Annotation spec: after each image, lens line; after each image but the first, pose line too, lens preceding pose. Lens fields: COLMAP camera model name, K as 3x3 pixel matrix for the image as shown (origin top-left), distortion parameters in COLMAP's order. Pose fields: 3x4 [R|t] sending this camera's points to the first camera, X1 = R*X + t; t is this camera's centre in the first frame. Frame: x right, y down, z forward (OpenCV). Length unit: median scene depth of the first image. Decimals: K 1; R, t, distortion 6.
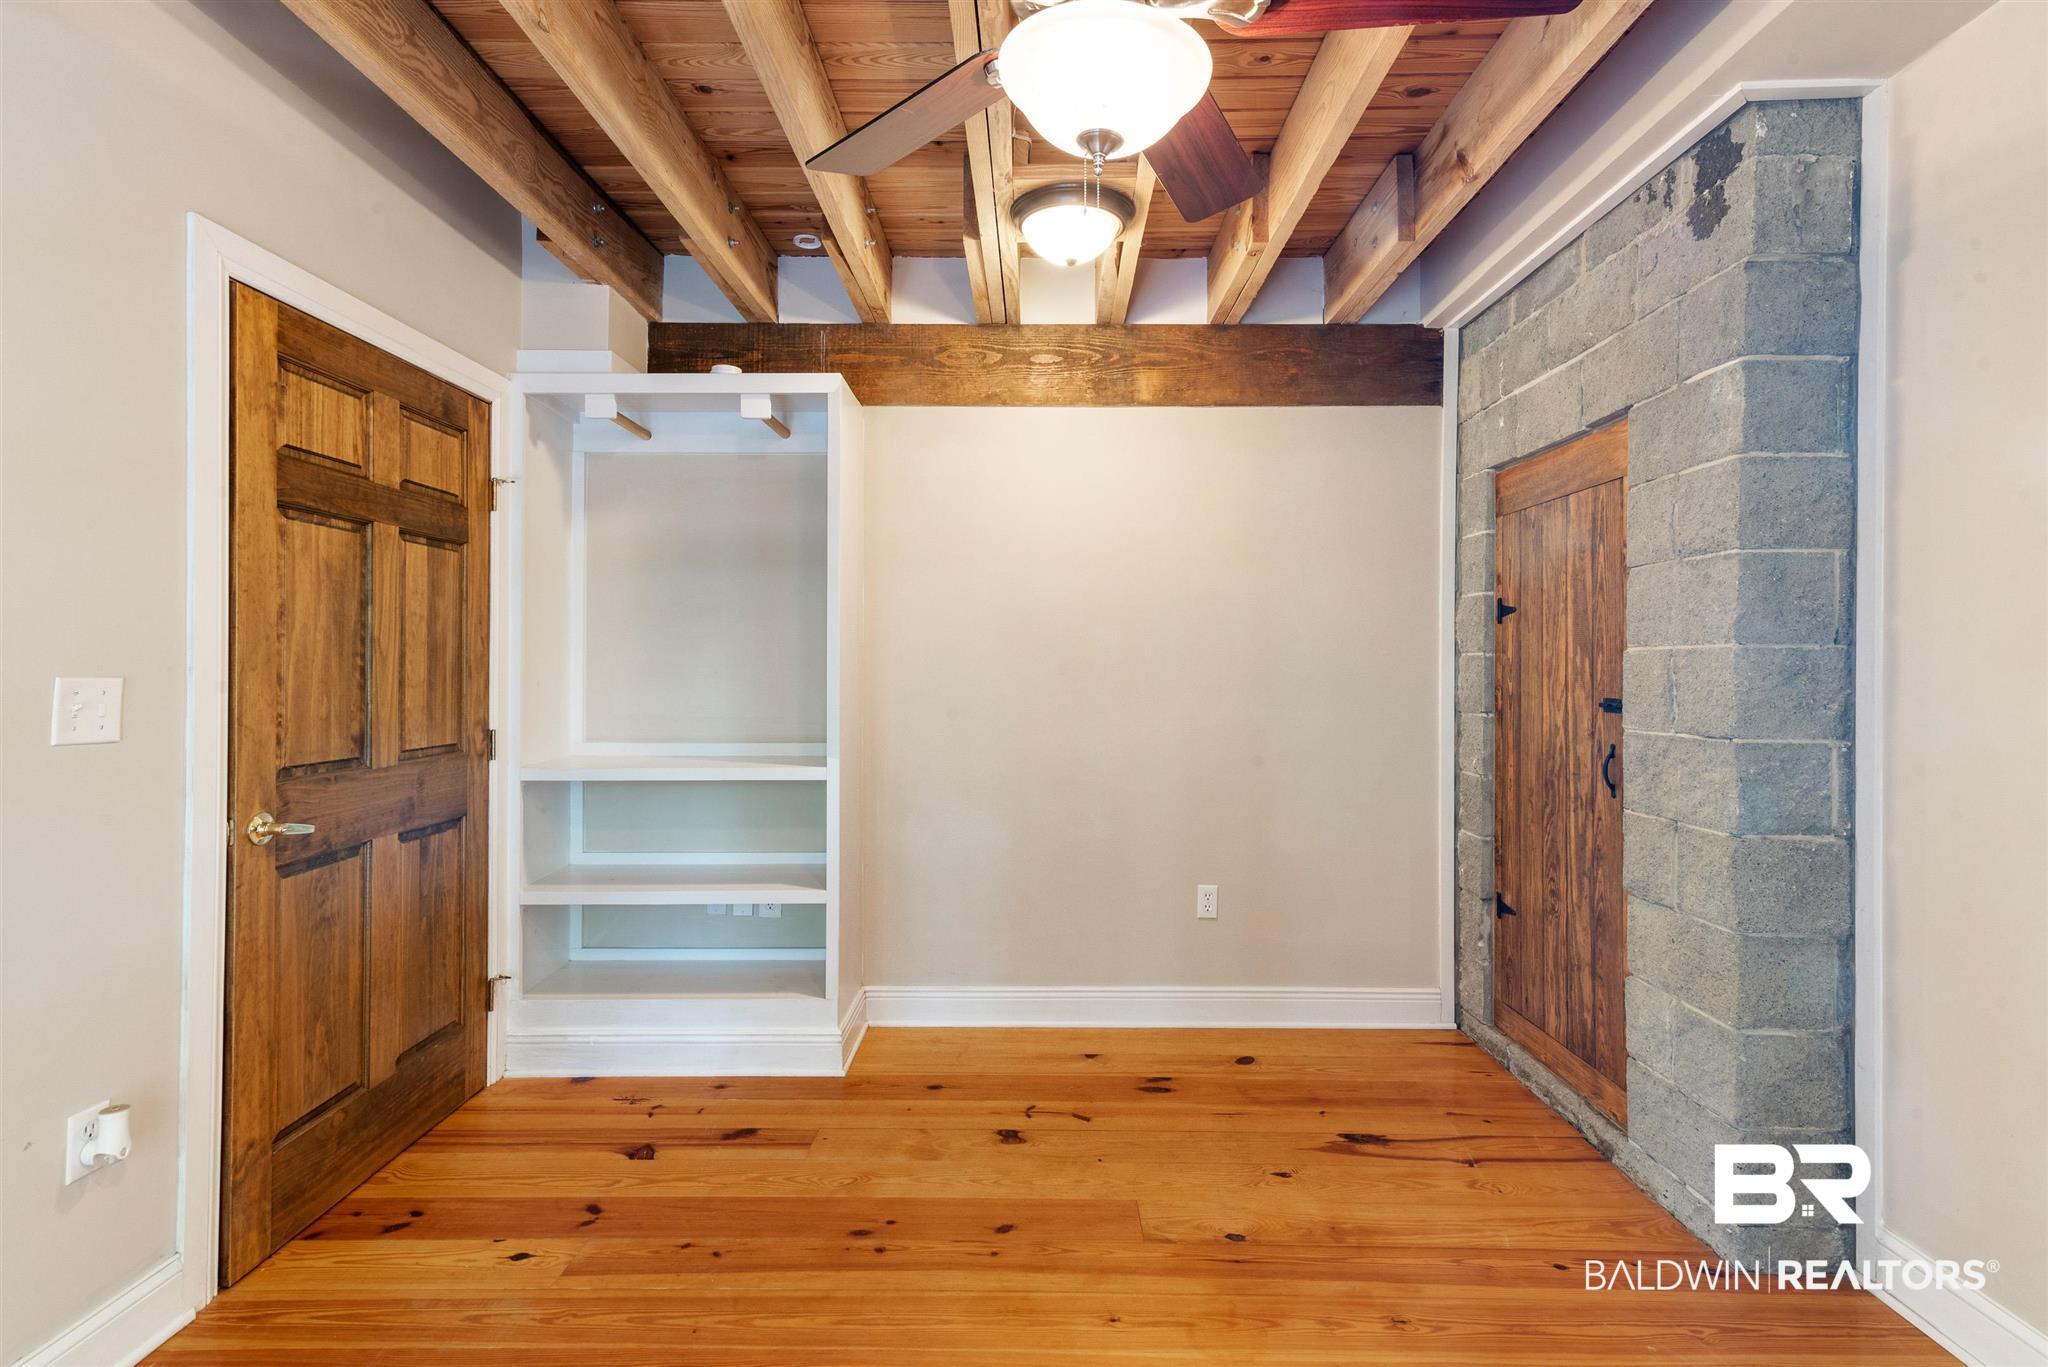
lens RADIAL K [[950.4, 0, 1019.4], [0, 950.4, 655.2], [0, 0, 1]] dist [0.011526, 0.000760]
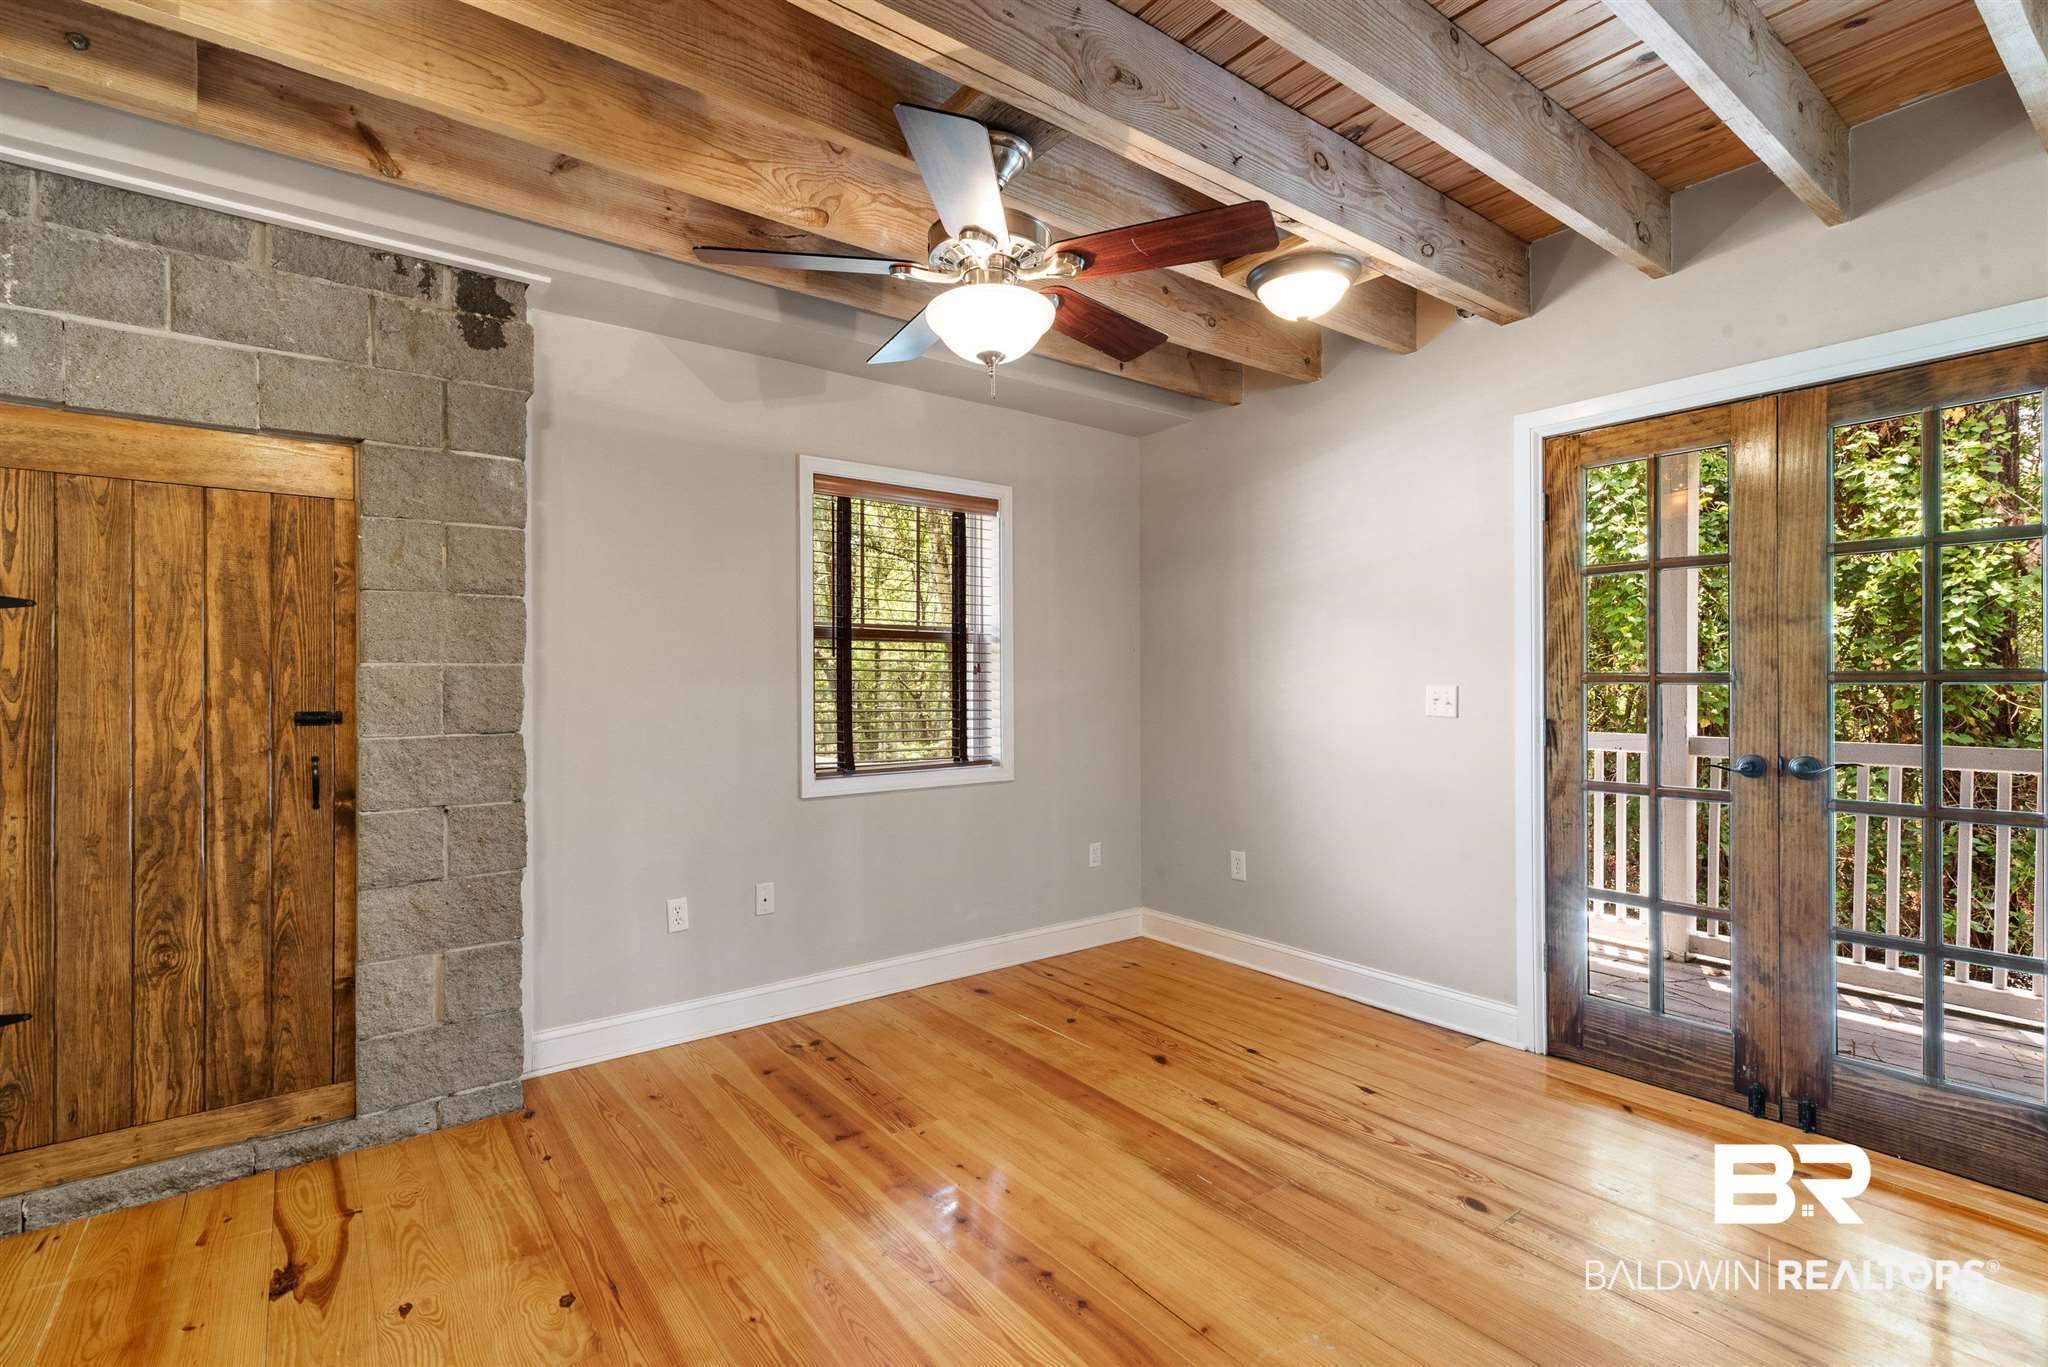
lens RADIAL K [[950.4, 0, 1021.4], [0, 950.4, 682.5], [0, 0, 1]] dist [0.011526, 0.000760]
pose [[-0.618324, -0.003023, 0.785917, -0.630438], [-0.008104, 0.999964, -0.002529, 0.010360], [-0.785881, -0.007933, -0.618326, 1.012106]]
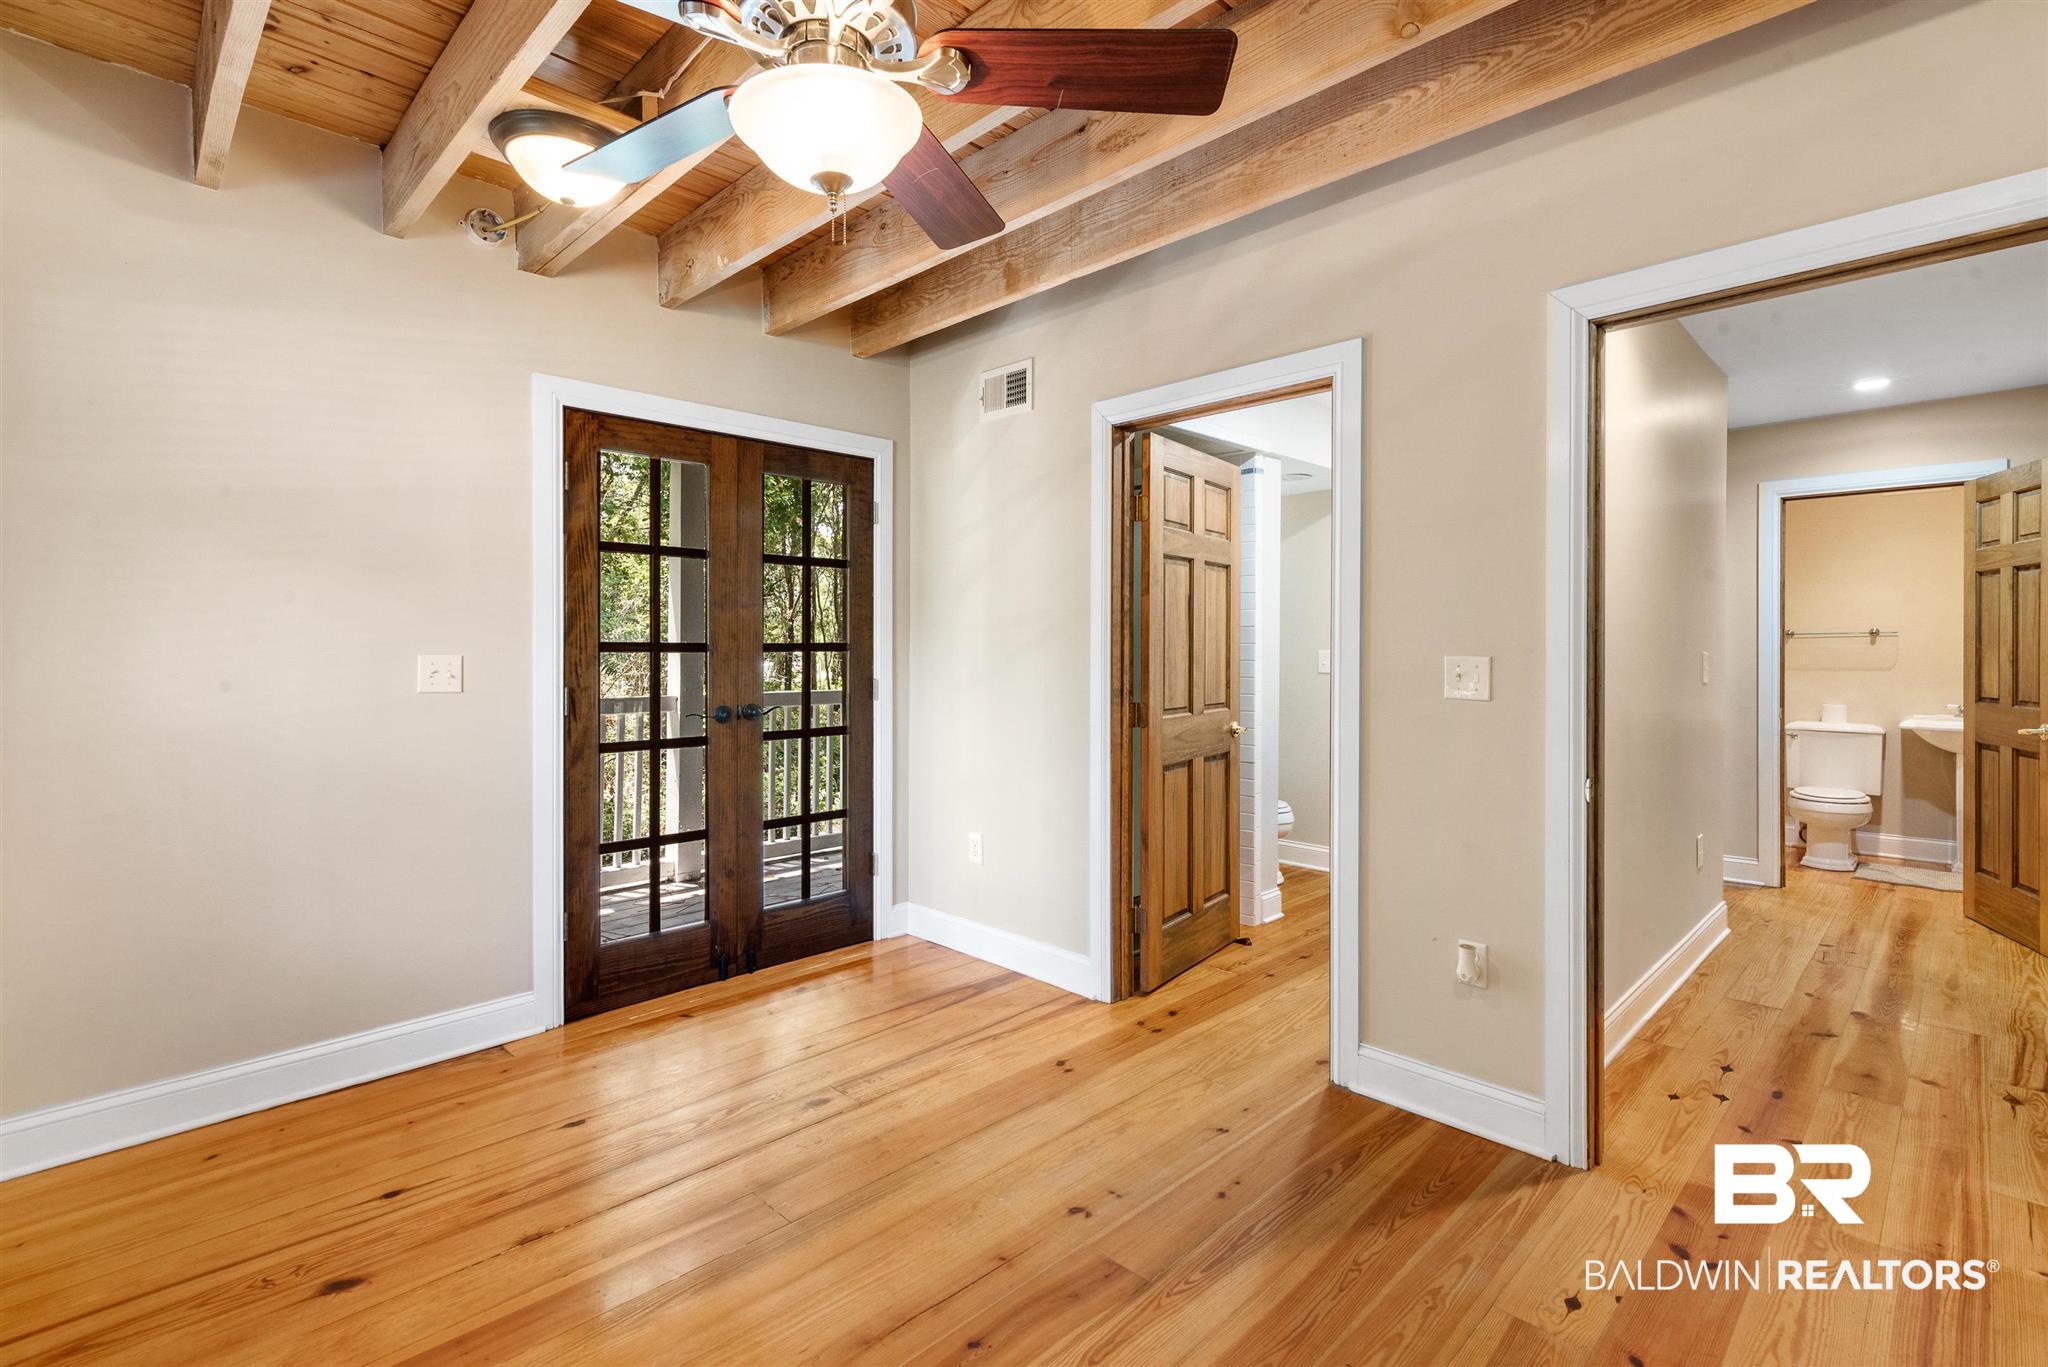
lens RADIAL K [[950.4, 0, 1033.6], [0, 950.4, 648.8], [0, 0, 1]] dist [0.011526, 0.000760]
pose [[-0.693862, -0.000923, -0.720107, 0.381127], [0.007136, 0.999941, -0.008157, 0.012991], [0.720073, -0.010798, -0.693815, 1.008495]]
